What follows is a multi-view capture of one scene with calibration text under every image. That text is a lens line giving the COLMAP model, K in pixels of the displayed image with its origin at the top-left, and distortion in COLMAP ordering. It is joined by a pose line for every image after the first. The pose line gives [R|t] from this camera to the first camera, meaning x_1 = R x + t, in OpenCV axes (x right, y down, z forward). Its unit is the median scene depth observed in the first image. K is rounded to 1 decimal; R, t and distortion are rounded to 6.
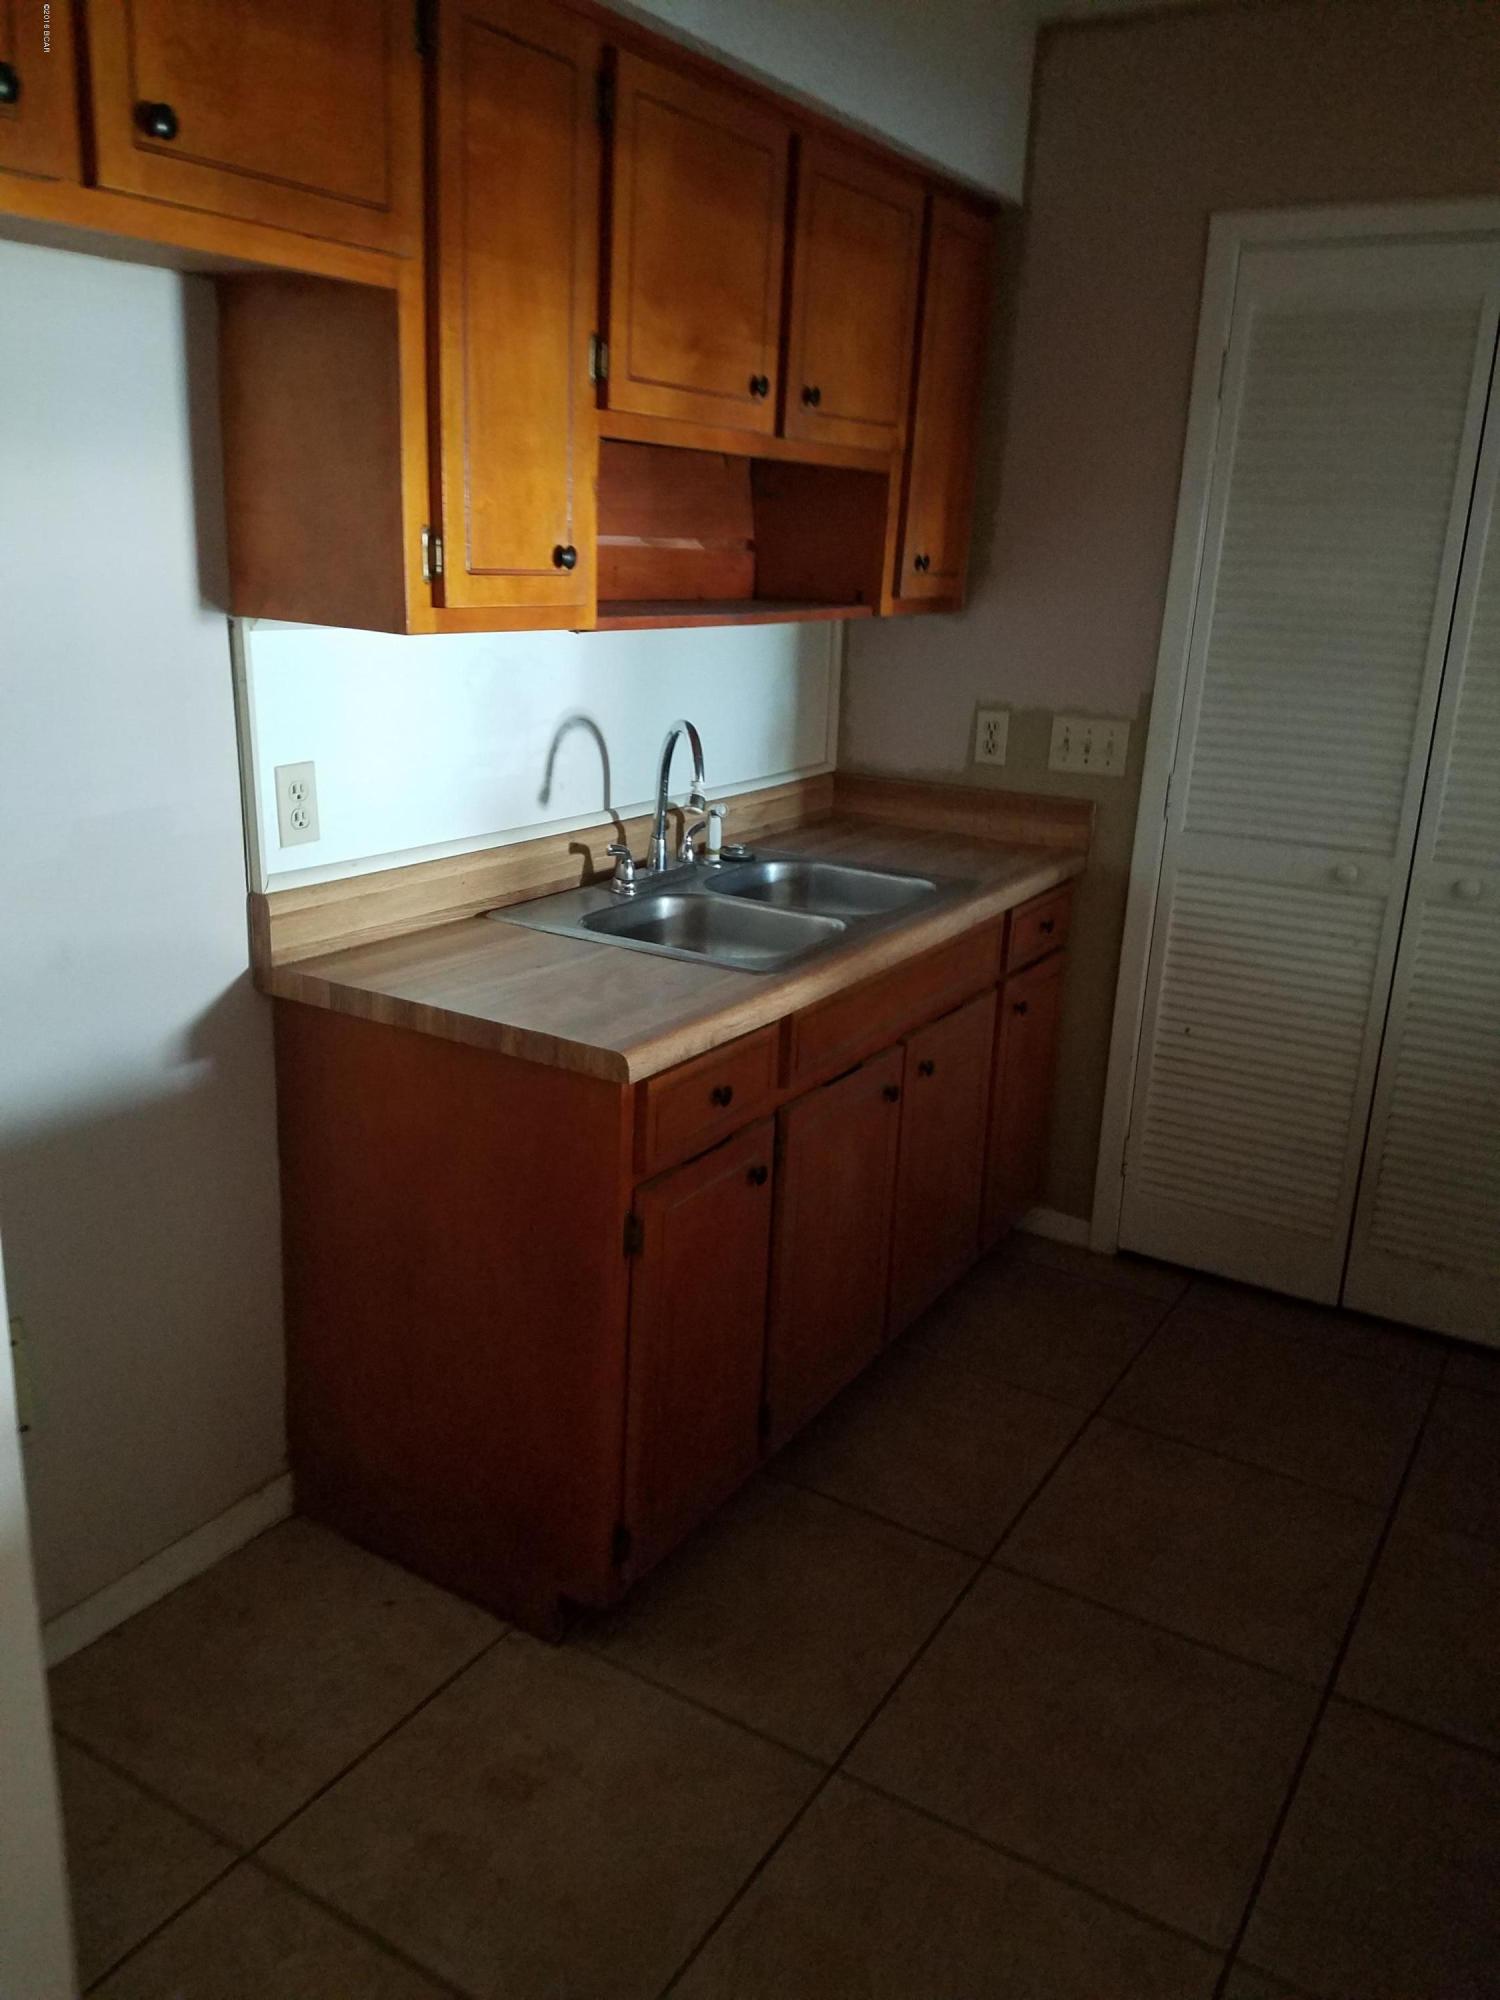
lens RADIAL K [[1564.3, 0, 748.8], [0, 1564.3, 999.8], [0, 0, 1]] dist [0.103420, -0.014269]
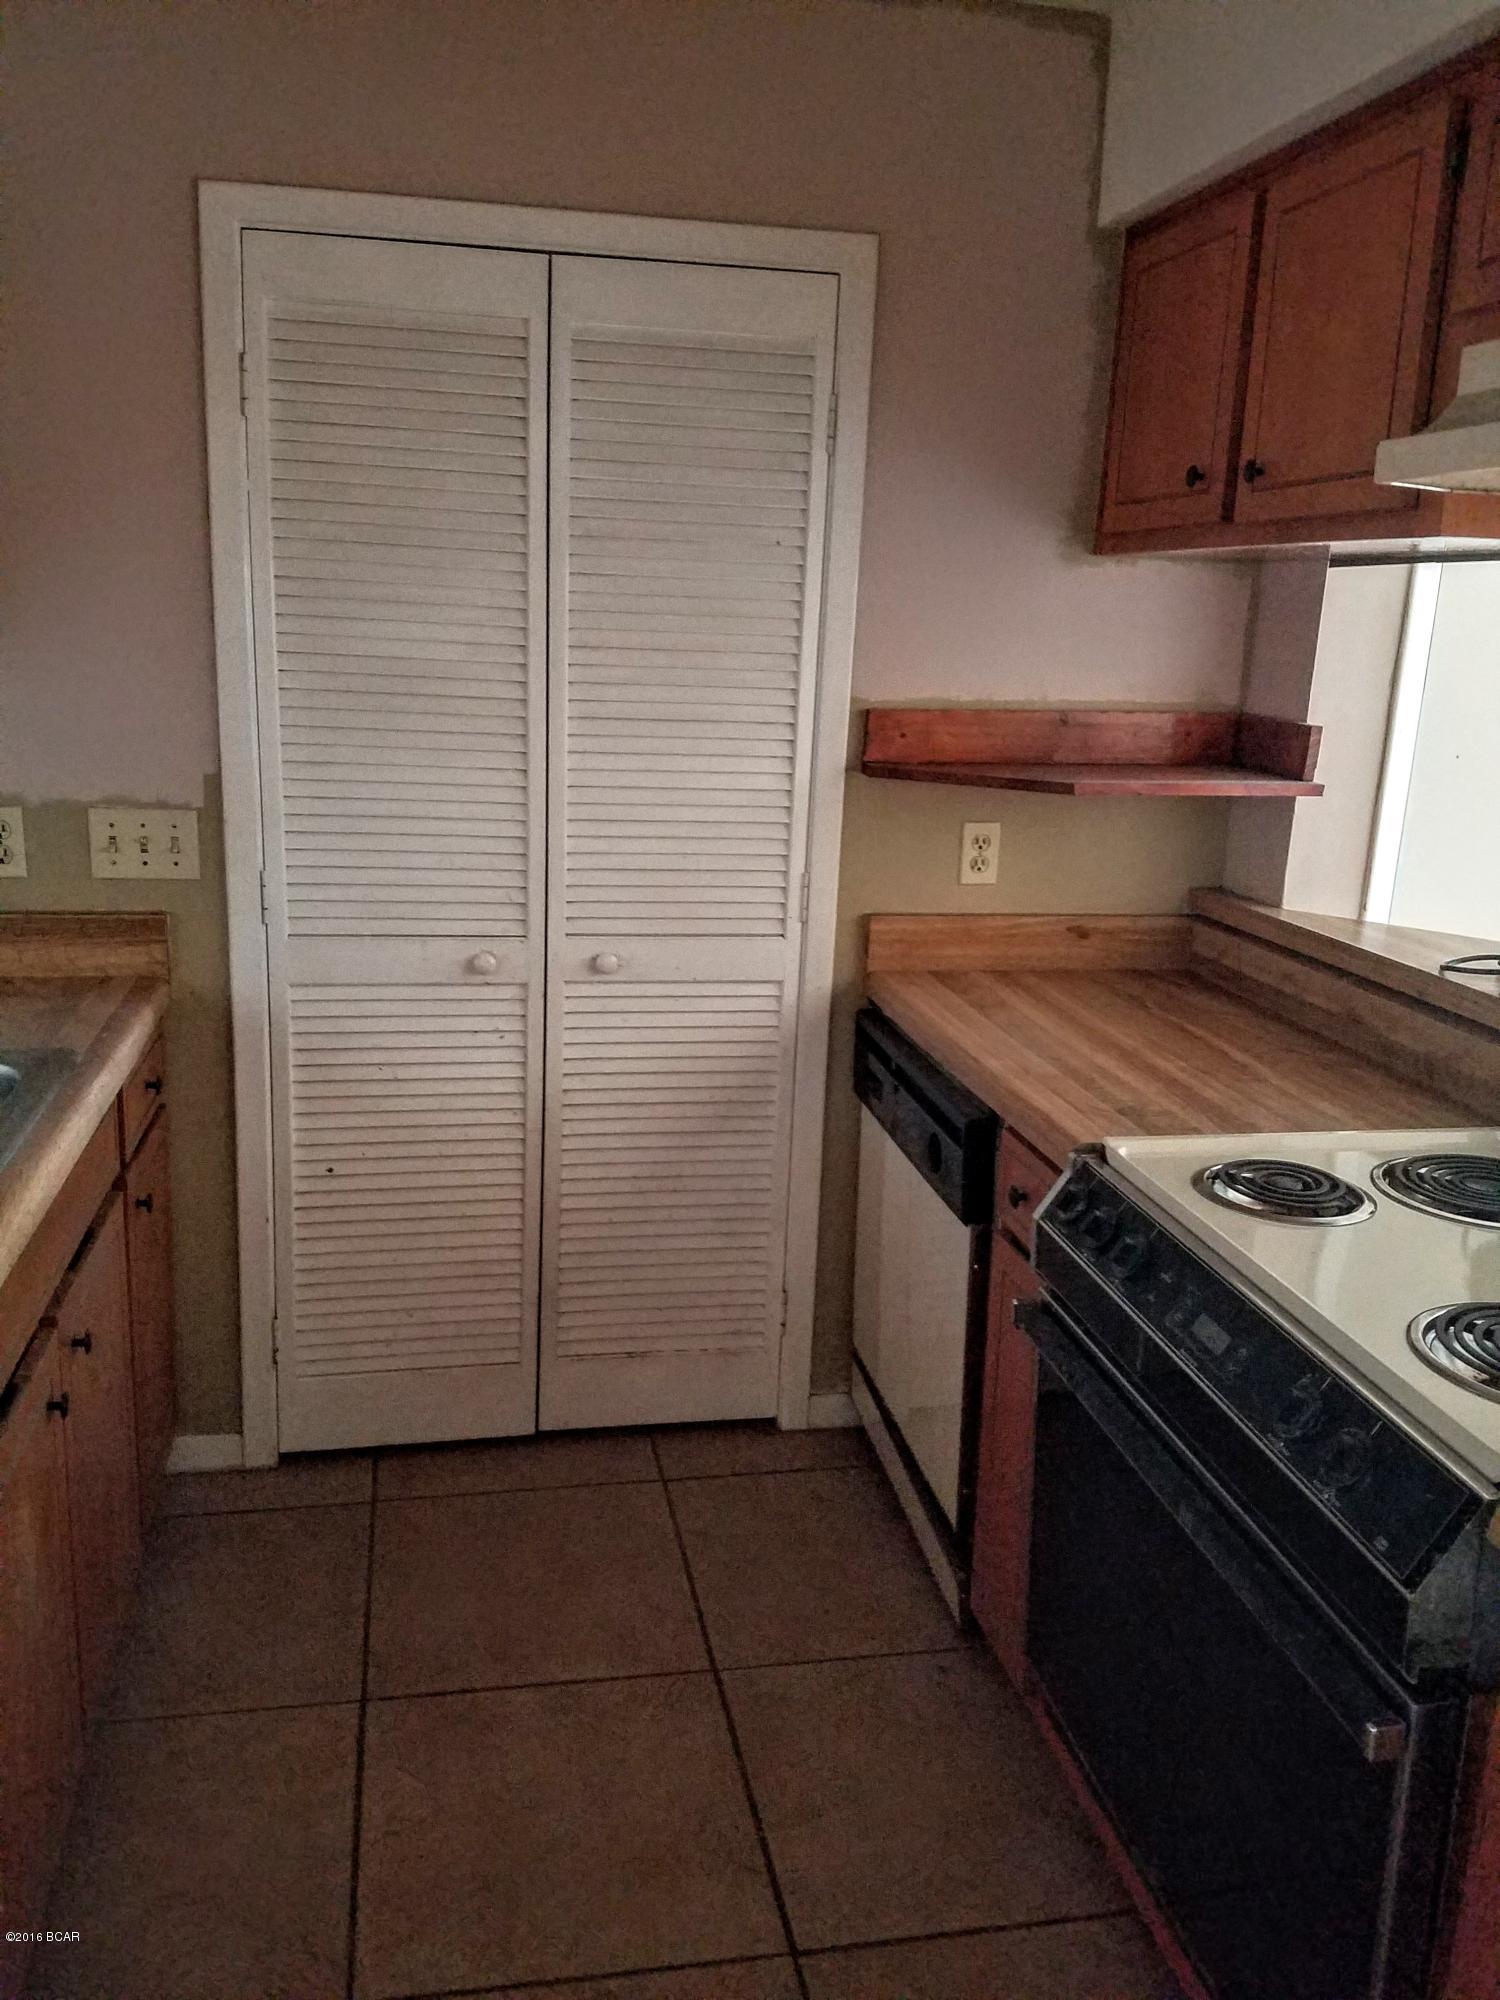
lens RADIAL K [[1564.3, 0, 745.6], [0, 1564.3, 994.3], [0, 0, 1]] dist [0.103420, -0.014269]
pose [[0.739773, -0.164897, 0.652339, -0.087562], [0.176594, 0.983101, 0.048243, -0.074944], [-0.649270, 0.079511, 0.756391, 0.228061]]
